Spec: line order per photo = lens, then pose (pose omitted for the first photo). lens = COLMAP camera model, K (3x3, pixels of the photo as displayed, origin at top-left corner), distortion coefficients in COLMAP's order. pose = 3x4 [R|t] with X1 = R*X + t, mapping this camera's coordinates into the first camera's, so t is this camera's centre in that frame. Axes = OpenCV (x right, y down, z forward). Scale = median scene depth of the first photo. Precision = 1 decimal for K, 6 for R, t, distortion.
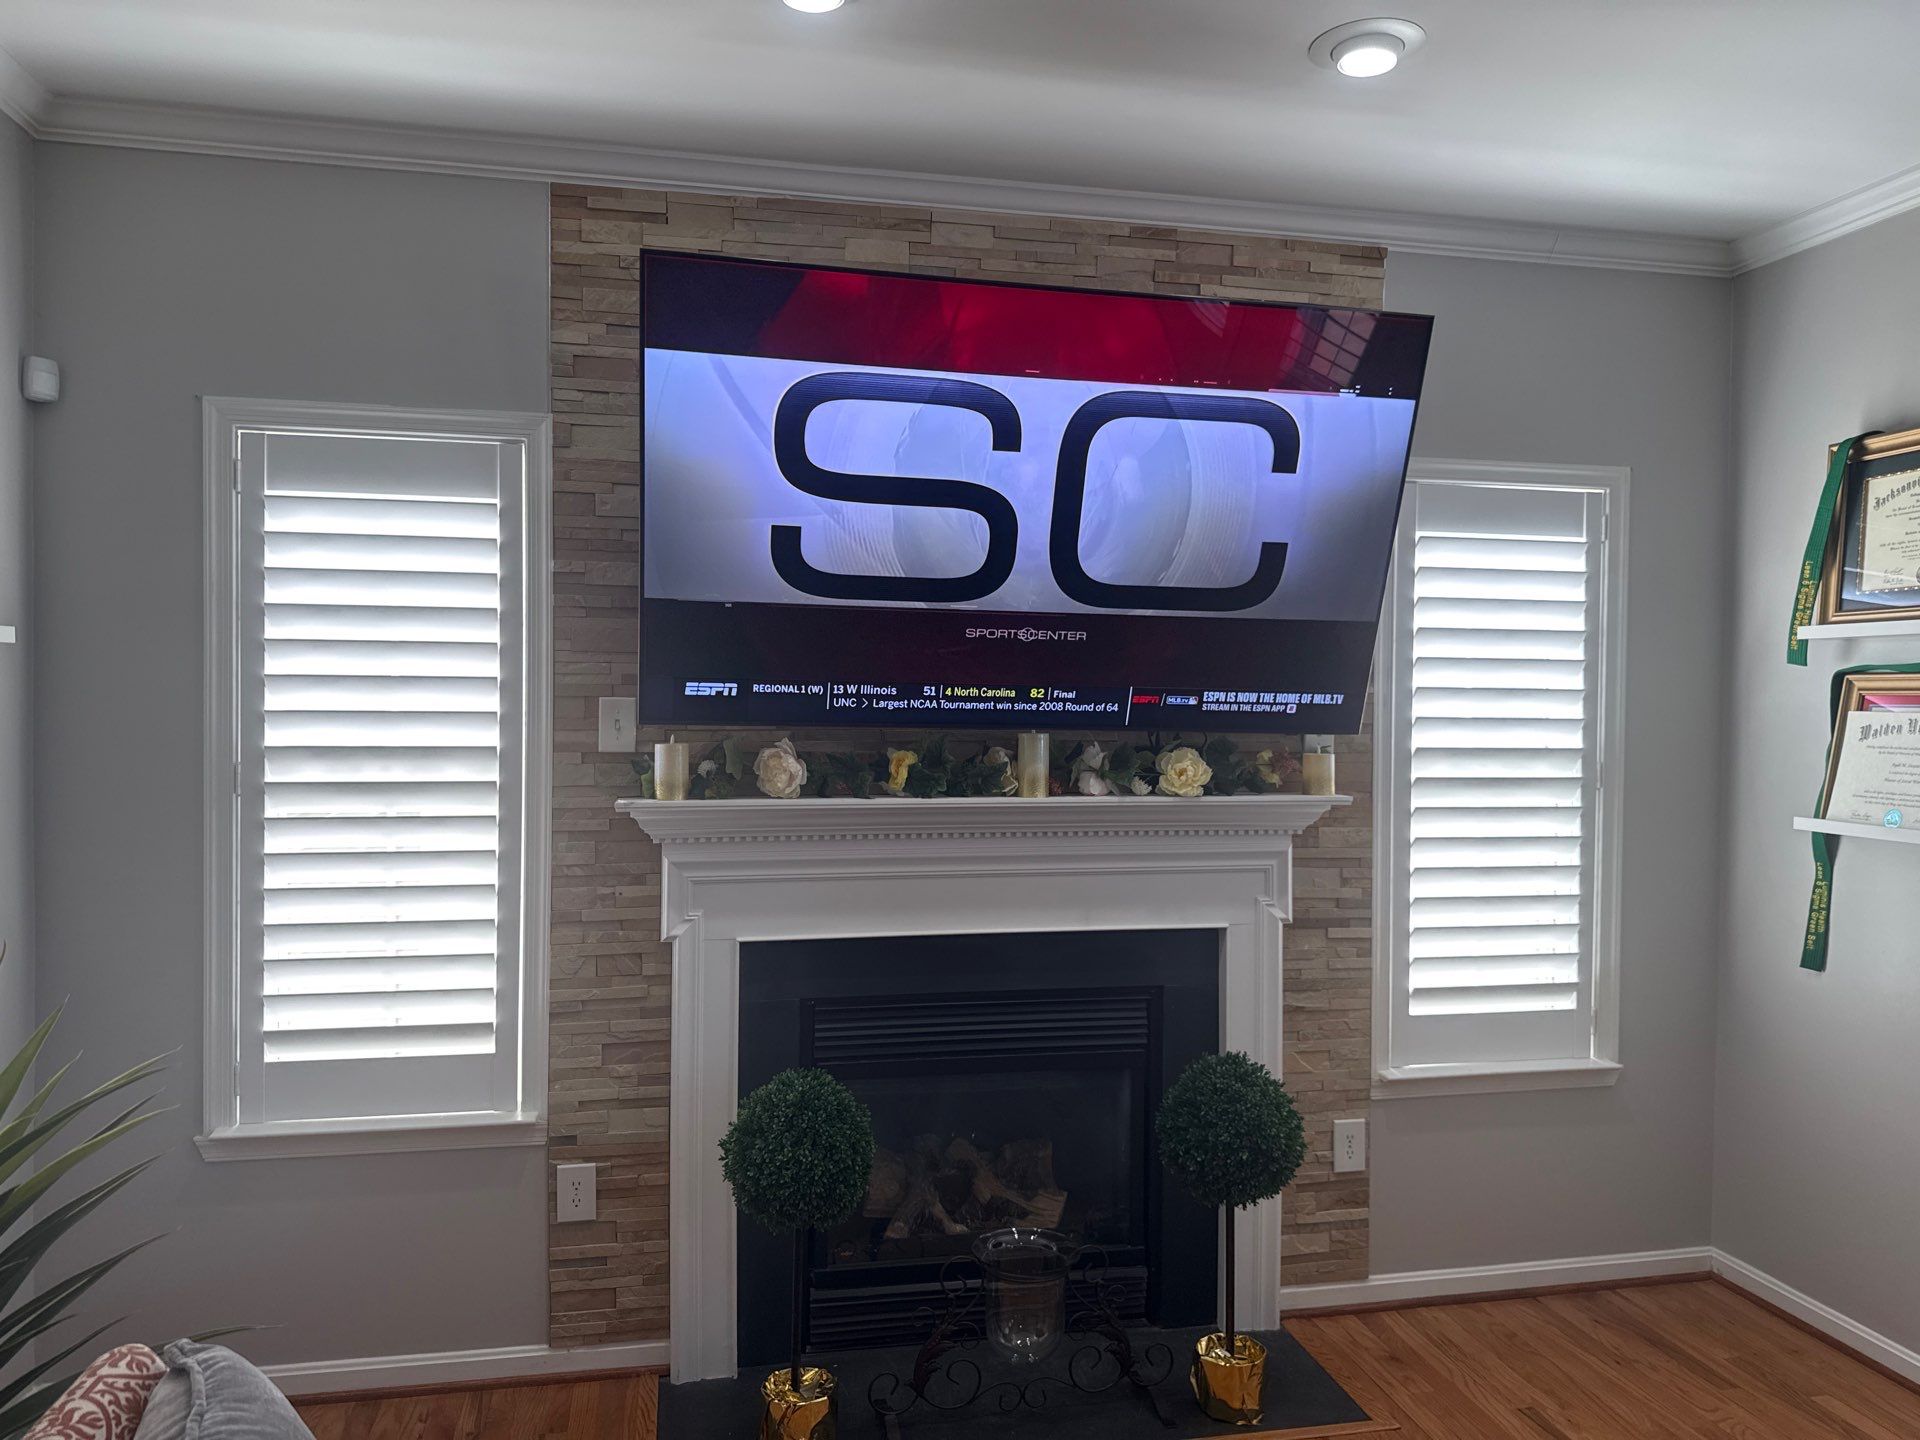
lens RADIAL K [[1369.2, 0, 960.0], [0, 1369.2, 720.0], [0, 0, 1]] dist [0.093255, -0.138675]
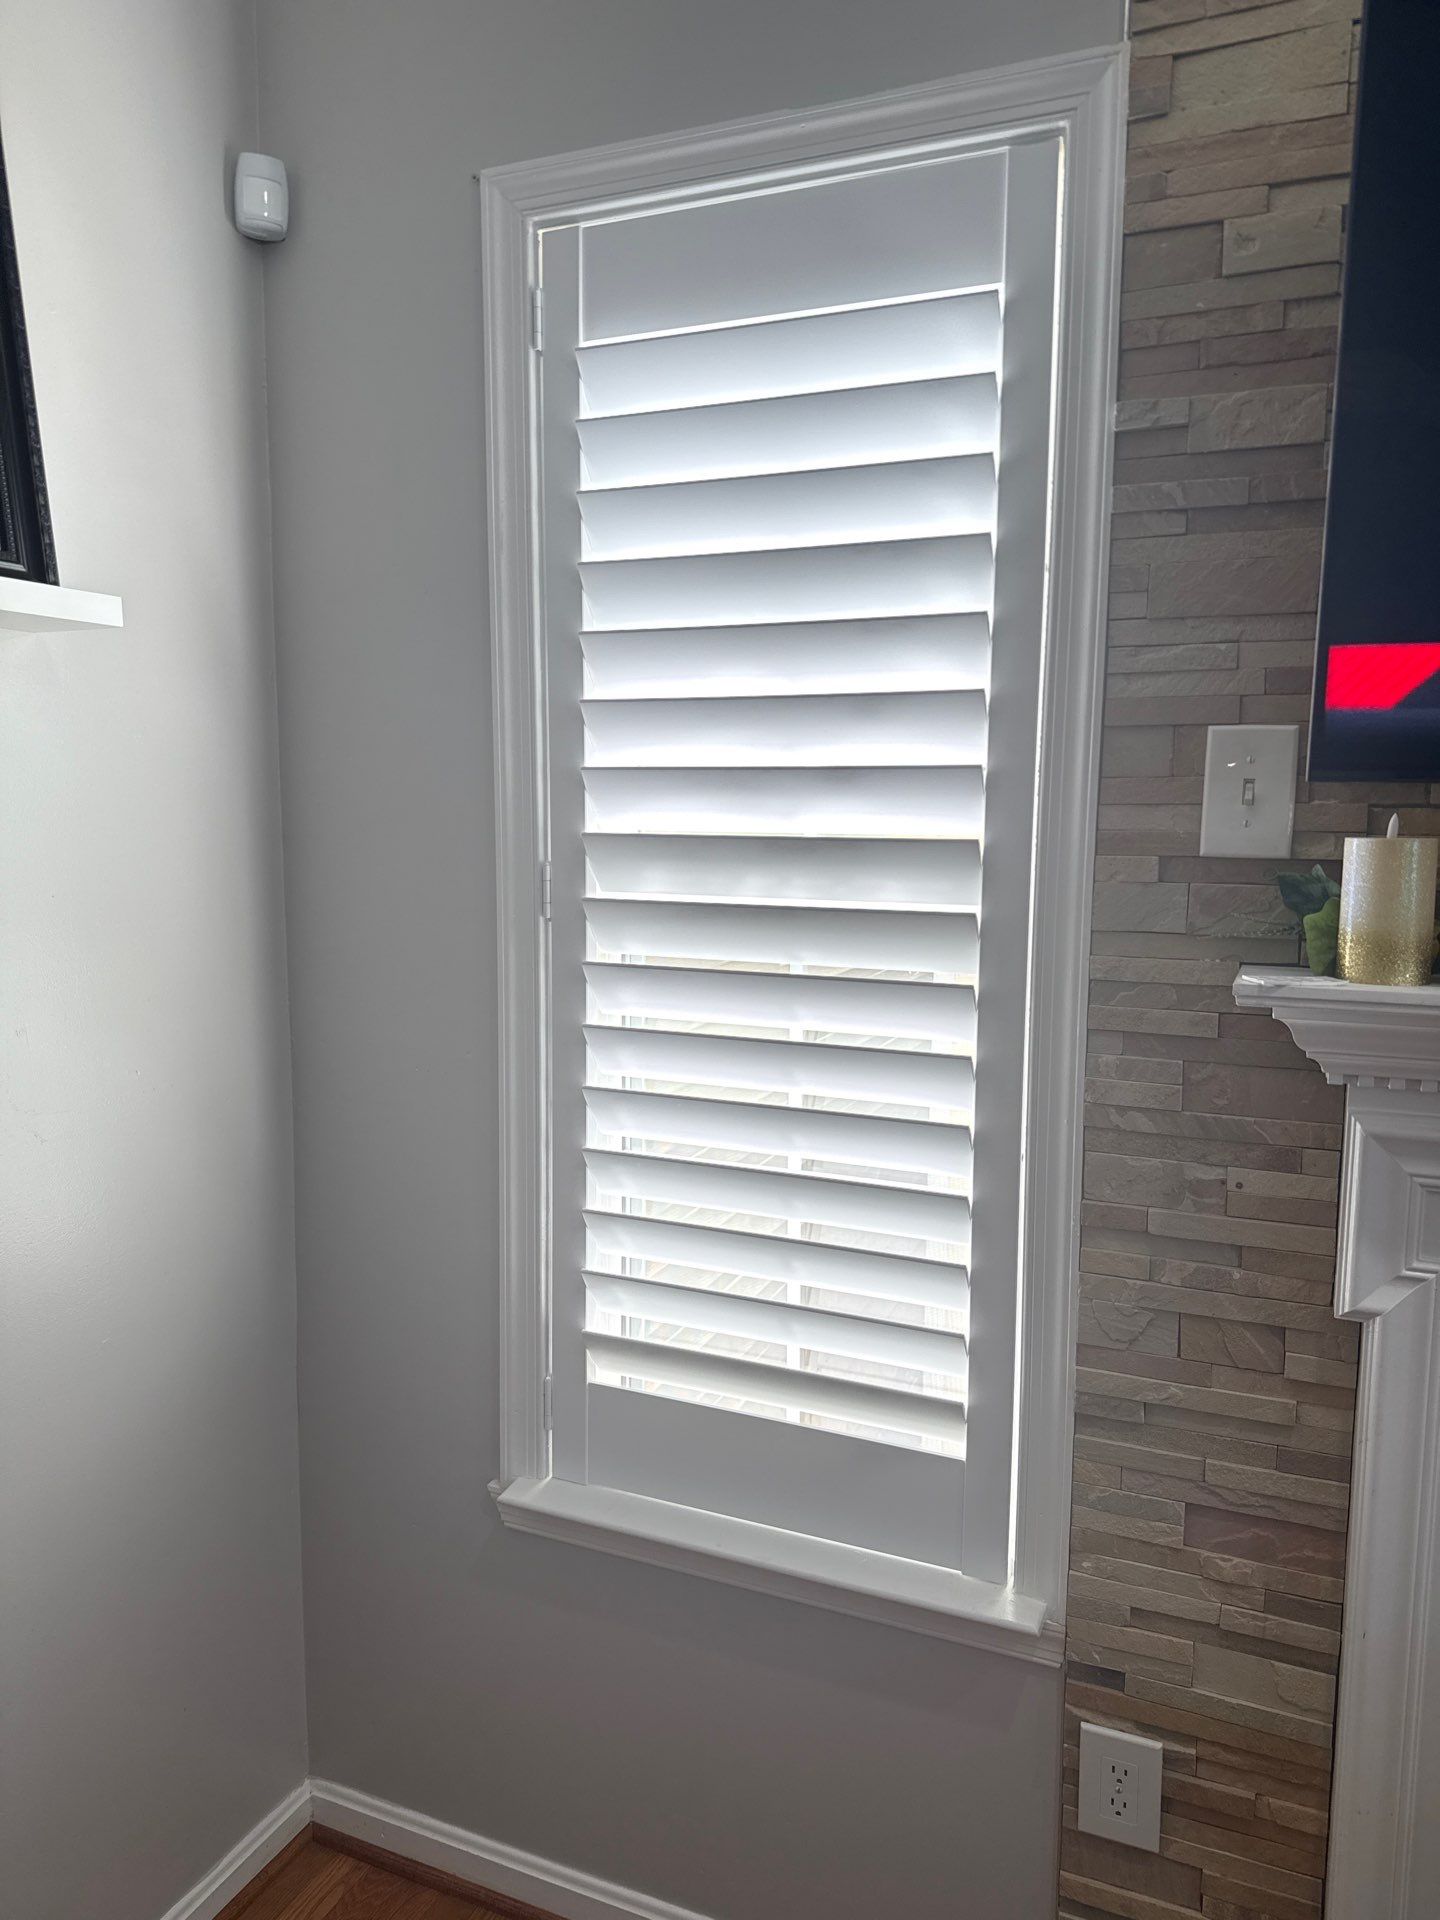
lens RADIAL K [[1369.2, 0, 711.1], [0, 1369.2, 970.6], [0, 0, 1]] dist [0.093255, -0.138675]
pose [[0.804235, 0.069941, -0.590181, -0.129071], [-0.005340, 0.993861, 0.110503, 0.012015], [0.594287, -0.085719, 0.799672, 0.564771]]
